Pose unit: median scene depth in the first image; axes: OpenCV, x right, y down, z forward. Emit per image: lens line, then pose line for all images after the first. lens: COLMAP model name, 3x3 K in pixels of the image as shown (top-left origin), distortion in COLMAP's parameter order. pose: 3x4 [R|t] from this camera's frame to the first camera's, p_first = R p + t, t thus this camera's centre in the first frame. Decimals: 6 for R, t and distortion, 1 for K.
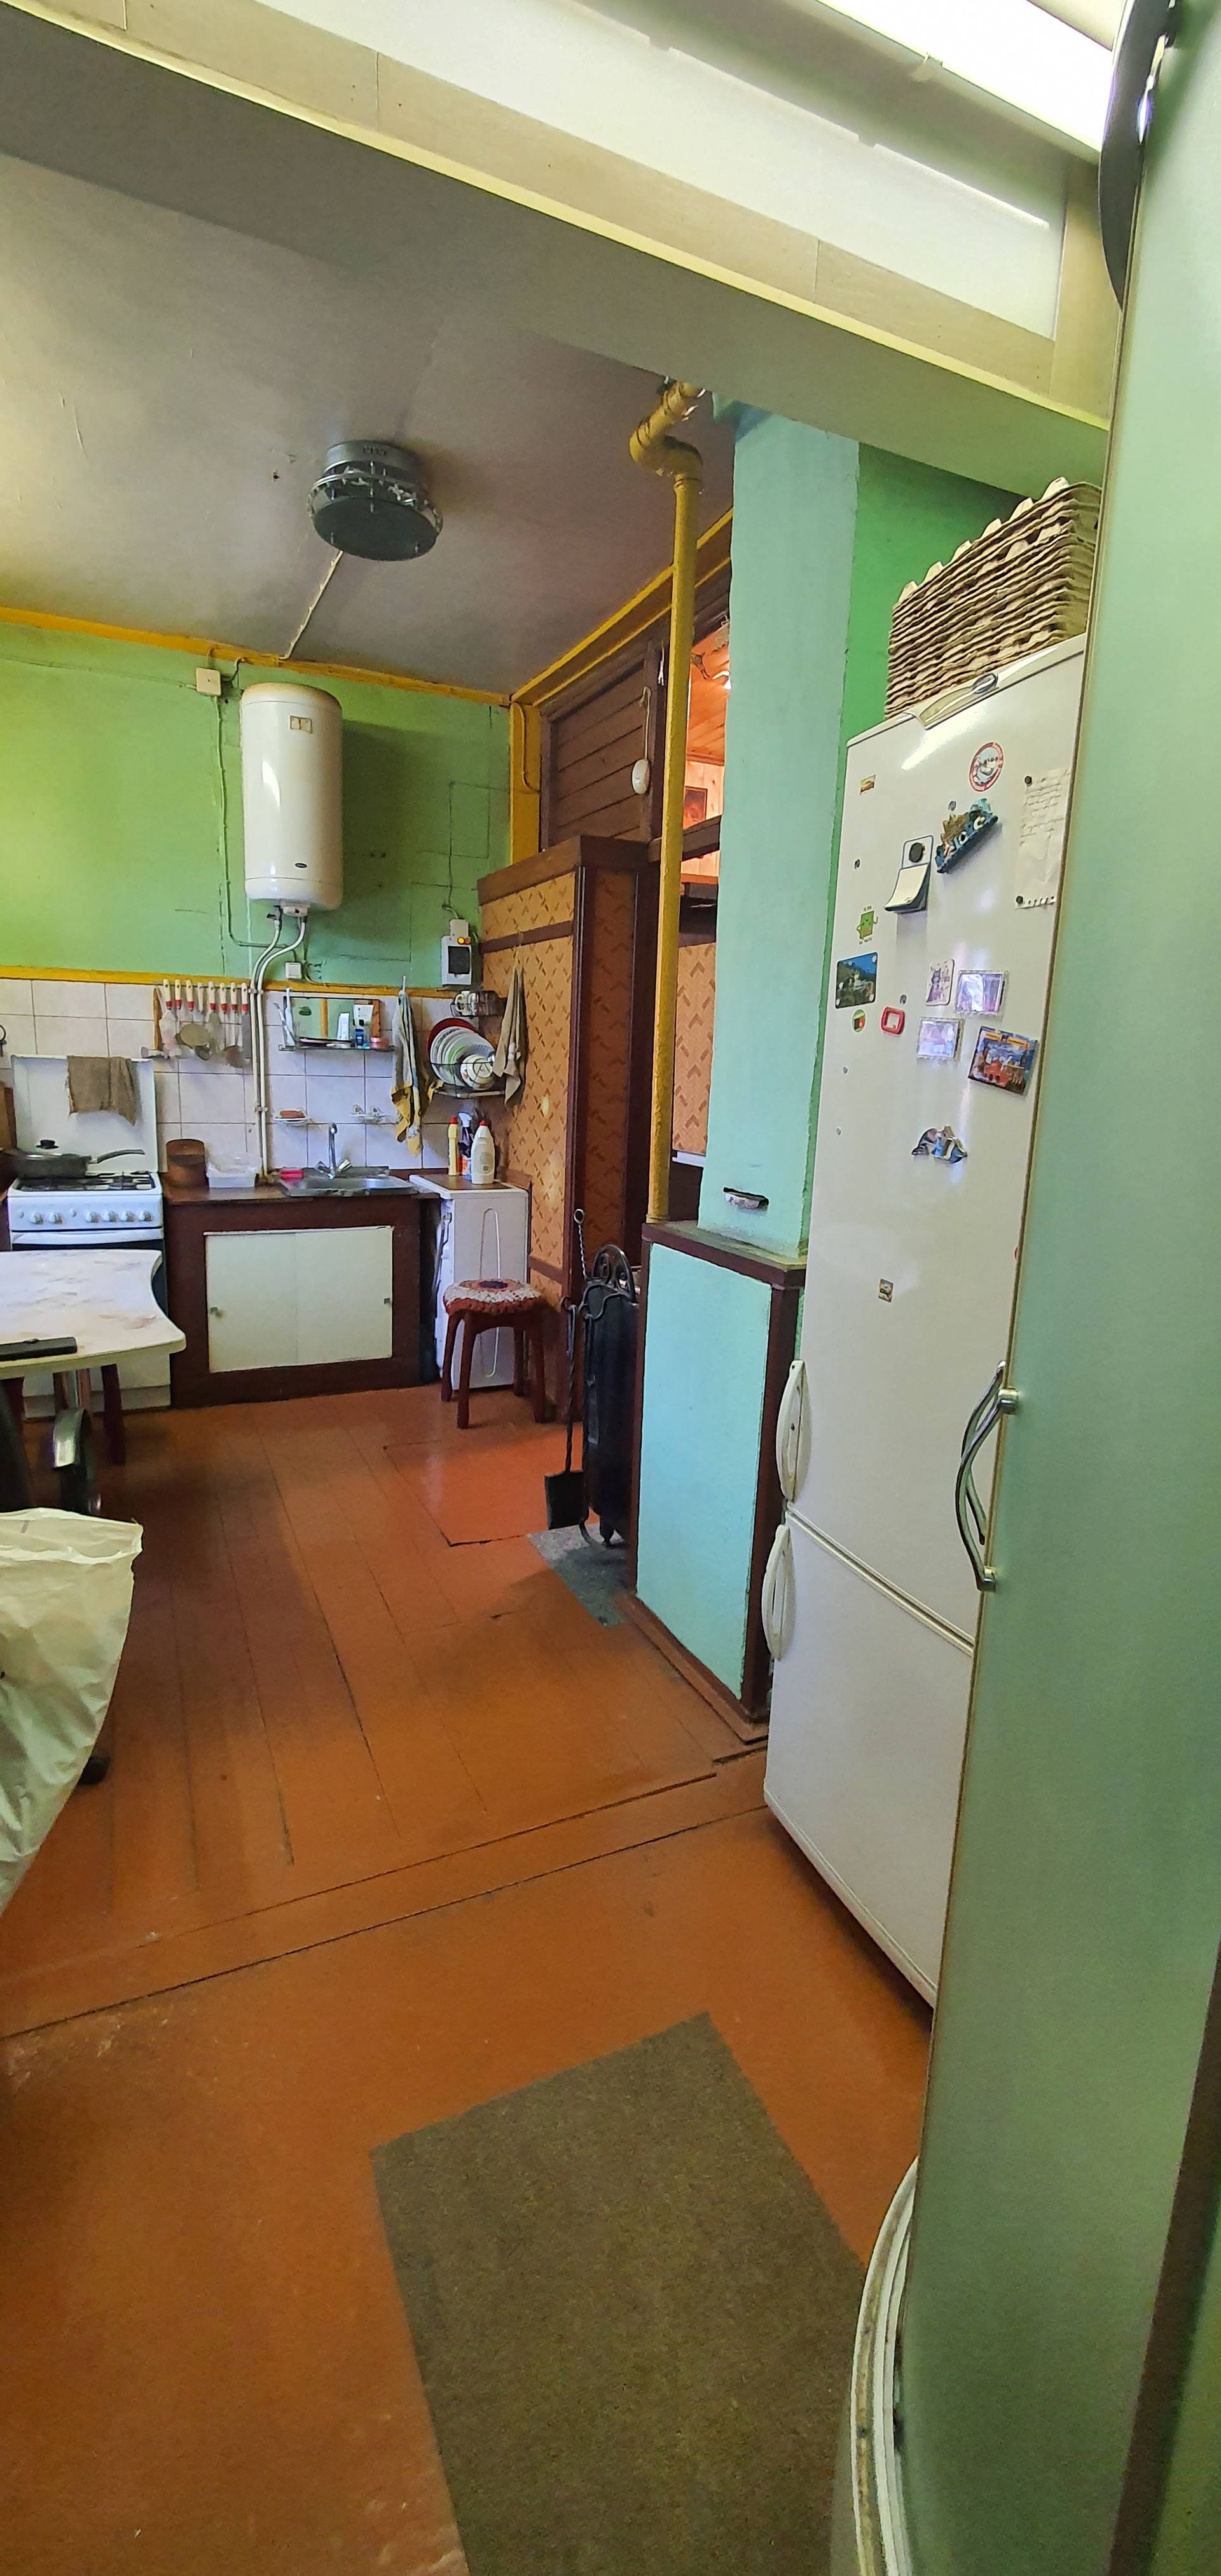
lens RADIAL K [[1028.9, 0, 606.5], [0, 1028.9, 1267.1], [0, 0, 1]] dist [0.000564, -0.001724]
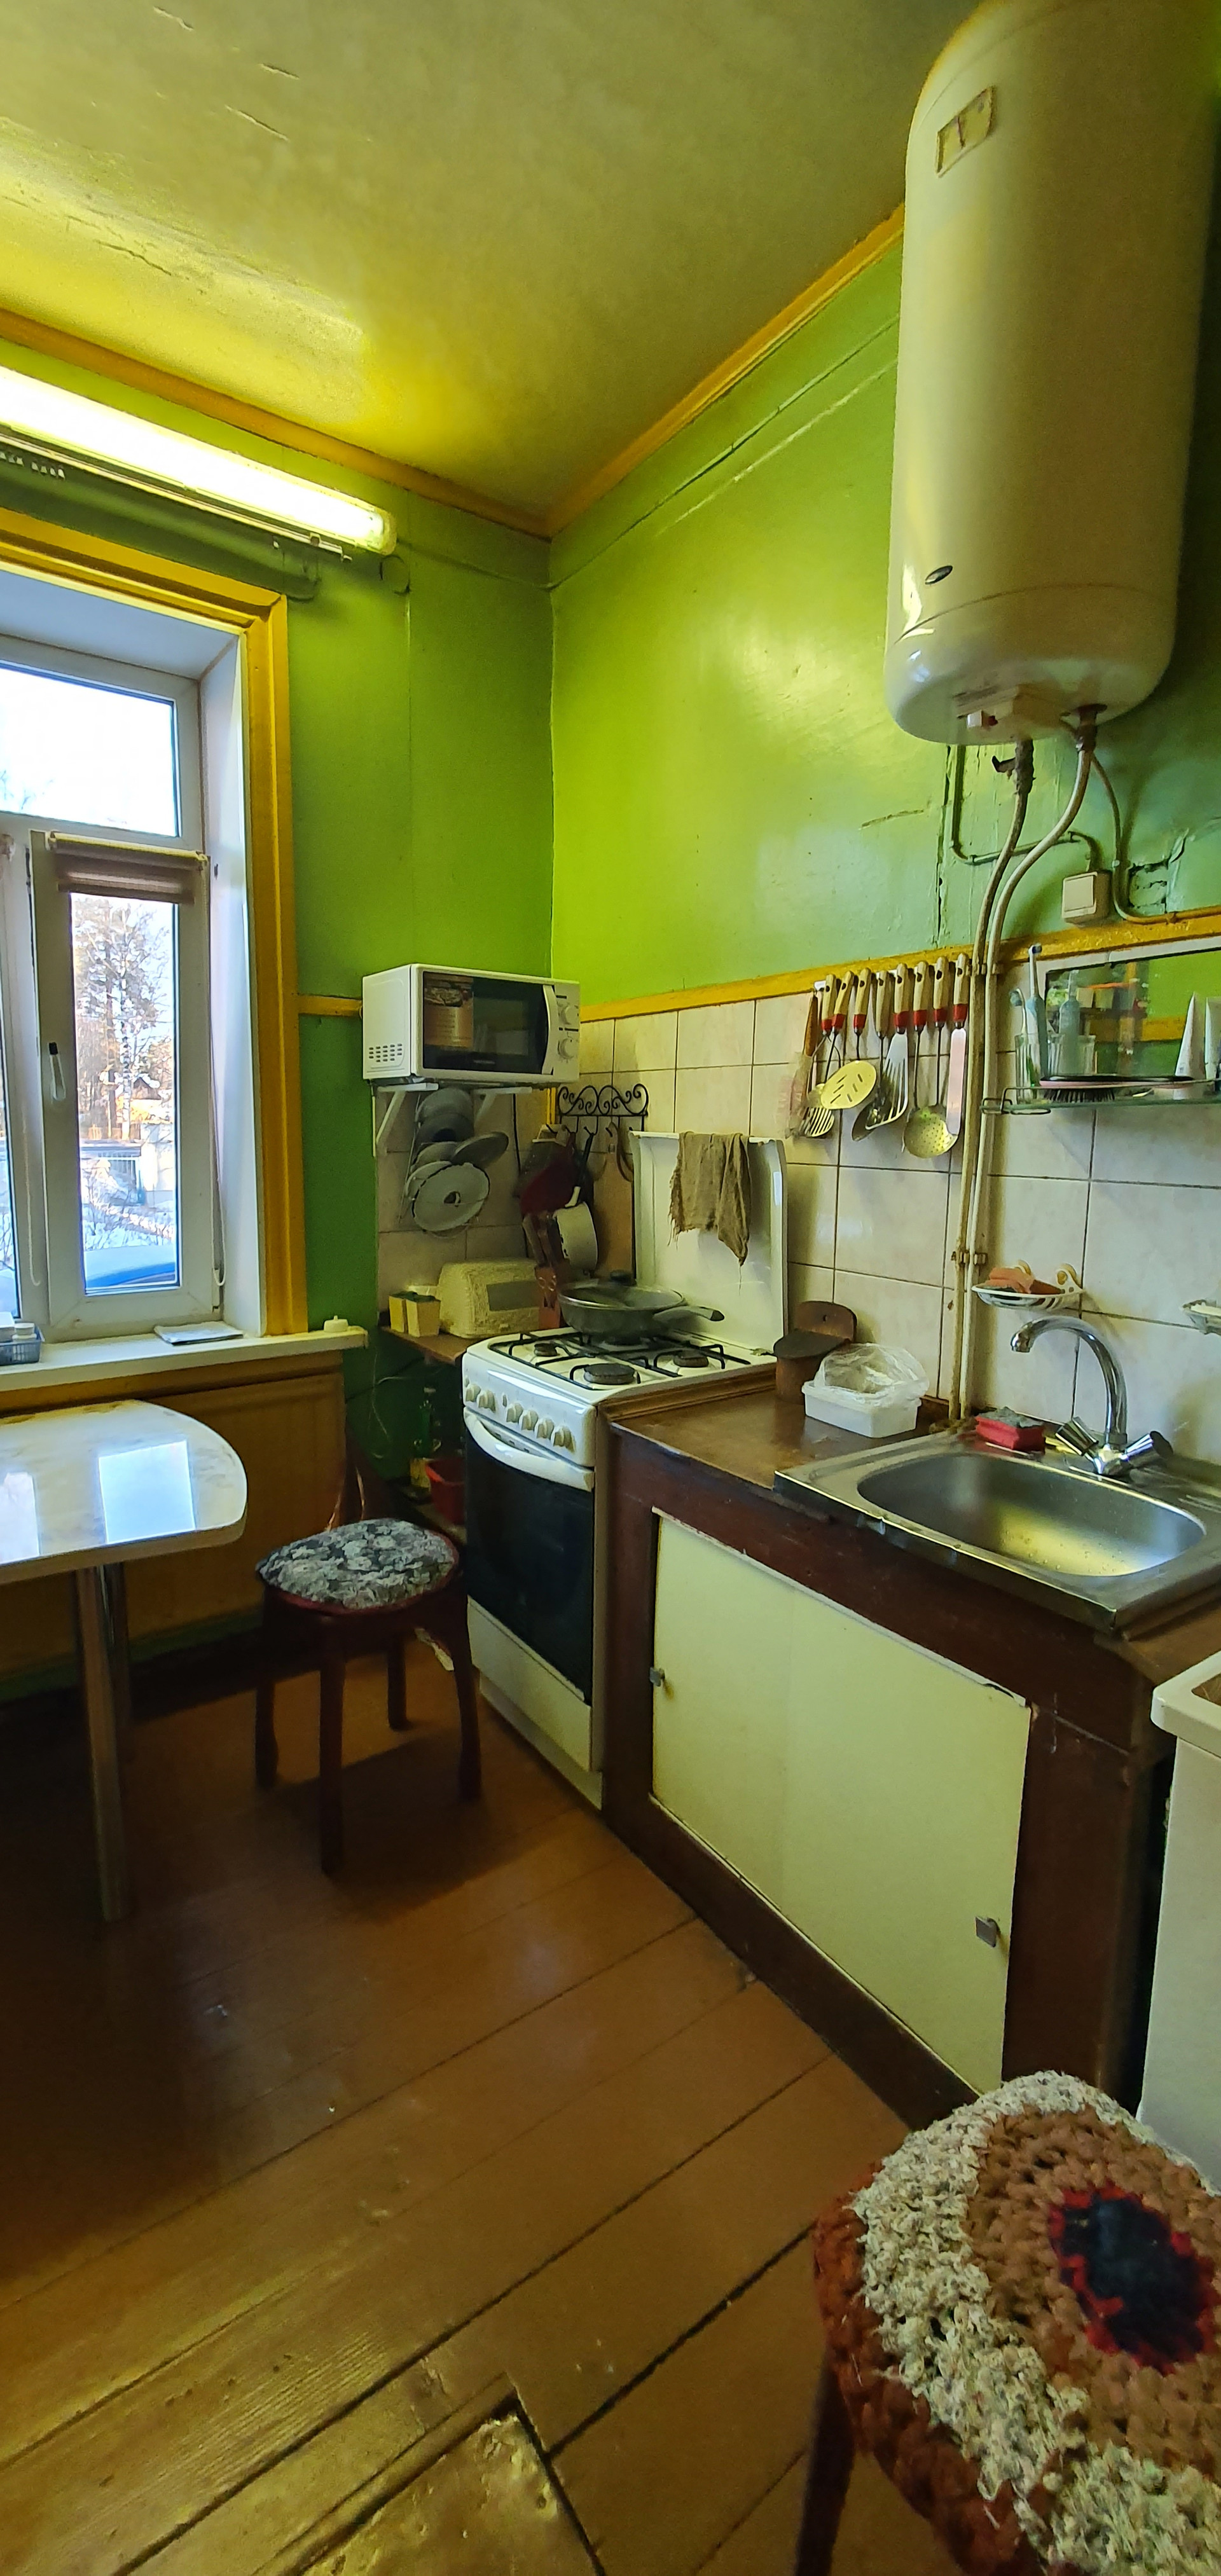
lens RADIAL K [[1028.9, 0, 580.0], [0, 1028.9, 1268.6], [0, 0, 1]] dist [0.000564, -0.001724]
pose [[0.152983, 0.099002, -0.983257, 0.041409], [-0.199374, 0.977602, 0.067413, -0.146897], [0.967908, 0.185723, 0.169295, 0.784764]]
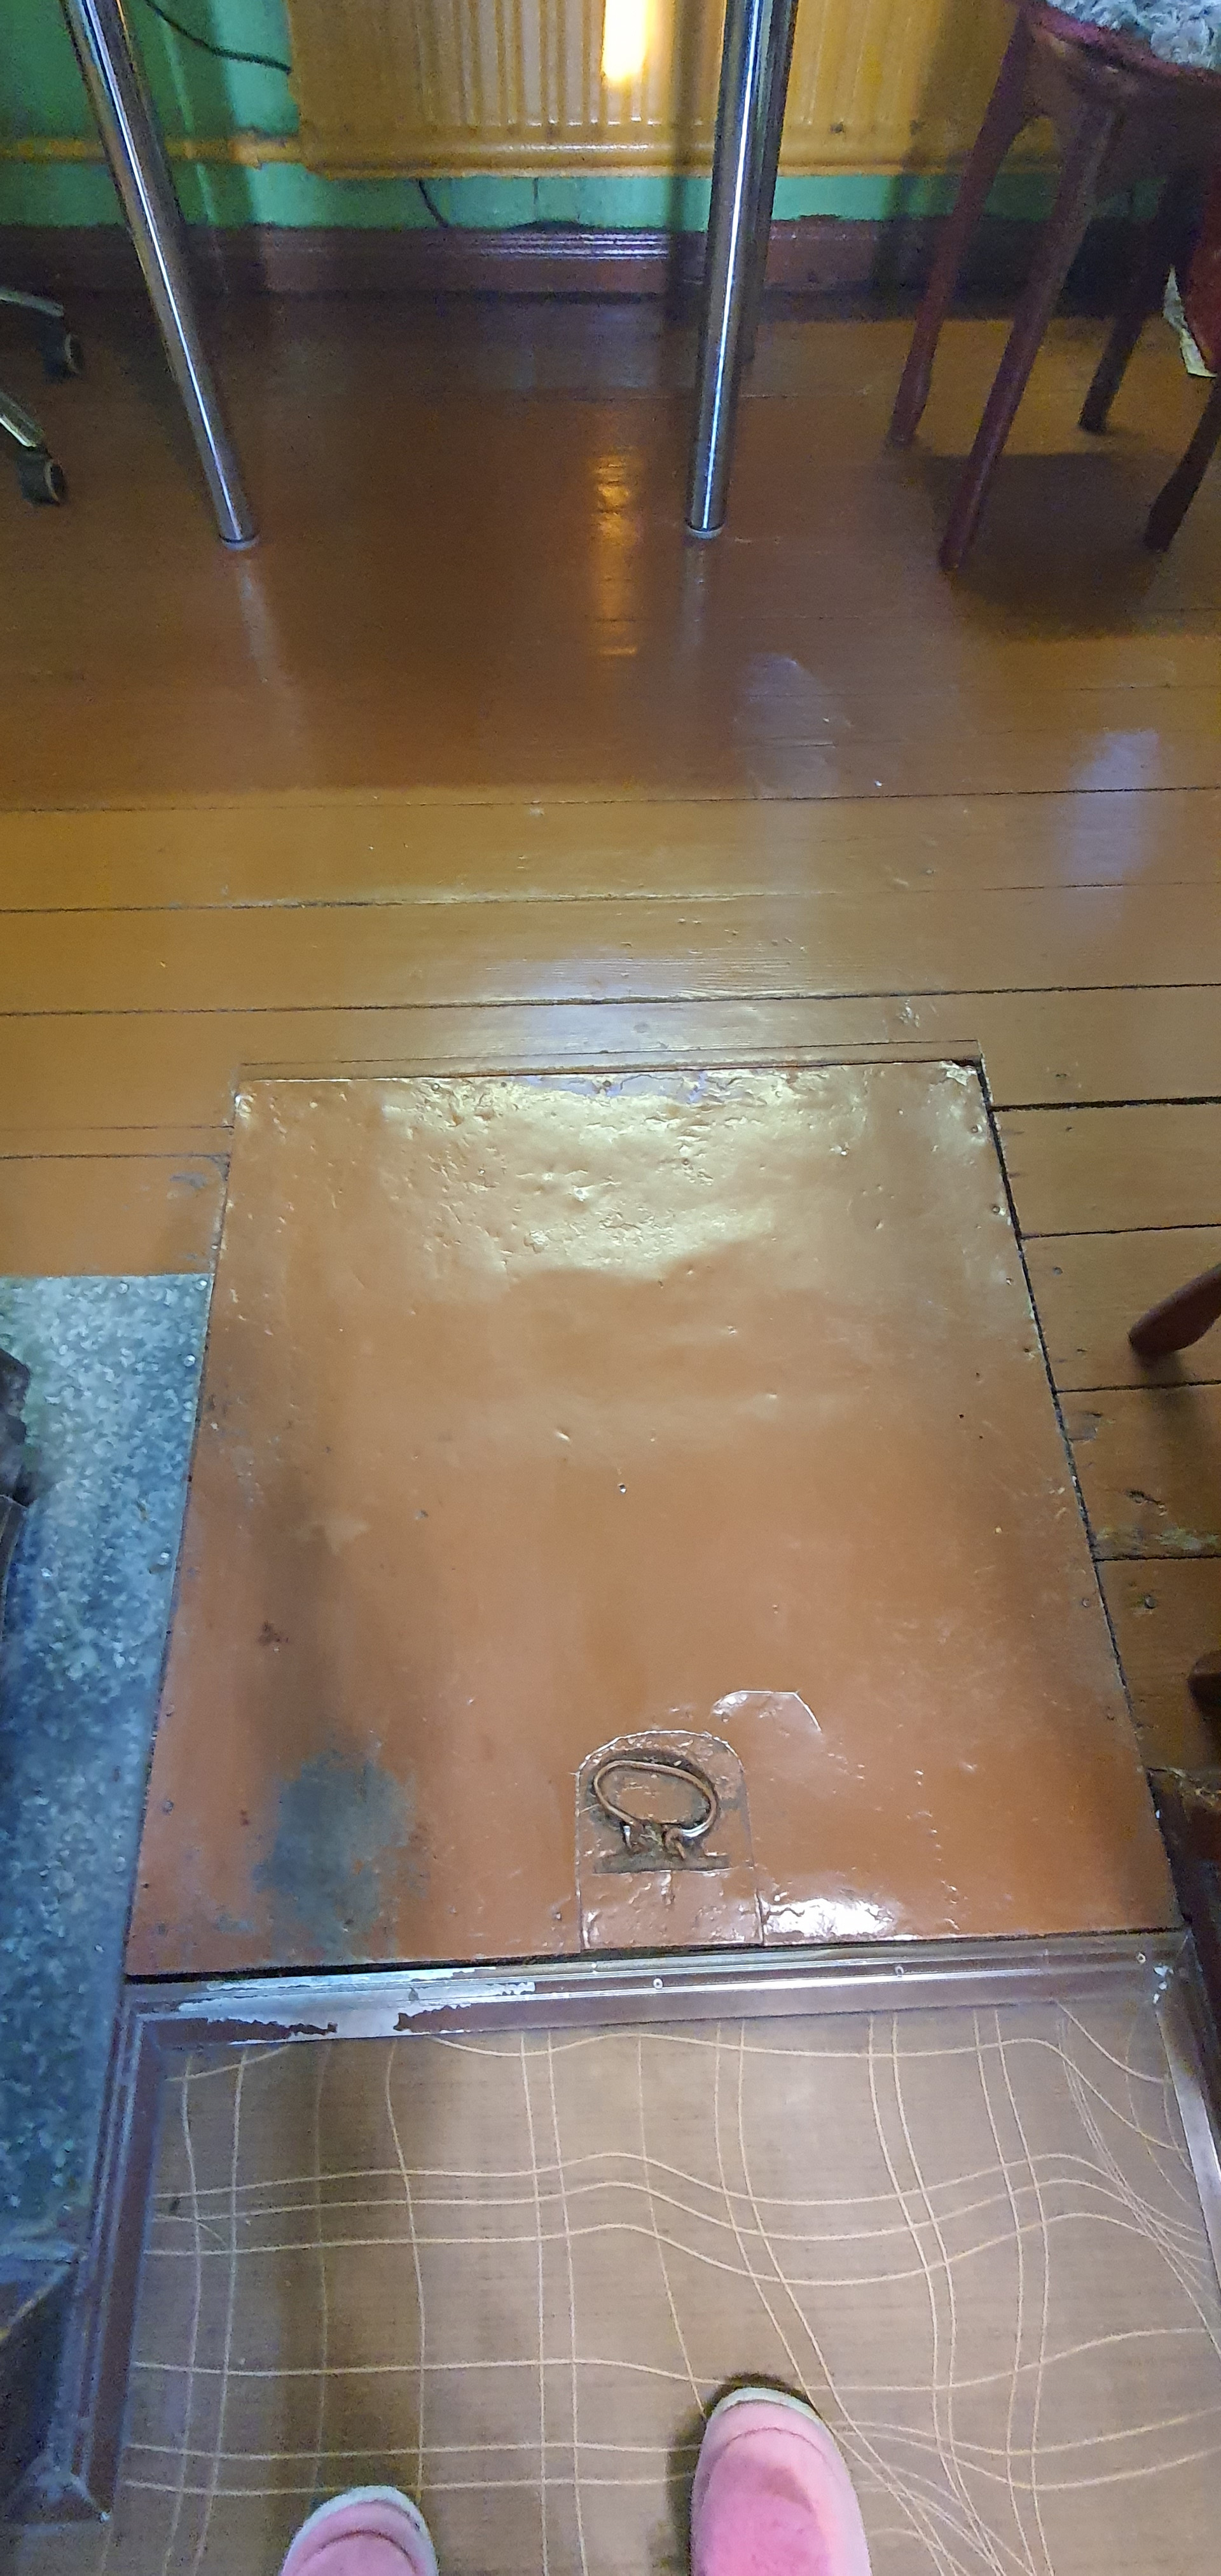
lens RADIAL K [[1028.9, 0, 599.4], [0, 1028.9, 1287.0], [0, 0, 1]] dist [0.000564, -0.001724]
pose [[-0.392555, 0.818002, -0.420444, 0.009991], [-0.224104, 0.358289, 0.906315, -0.049112], [0.892008, 0.450002, 0.042669, 0.793507]]
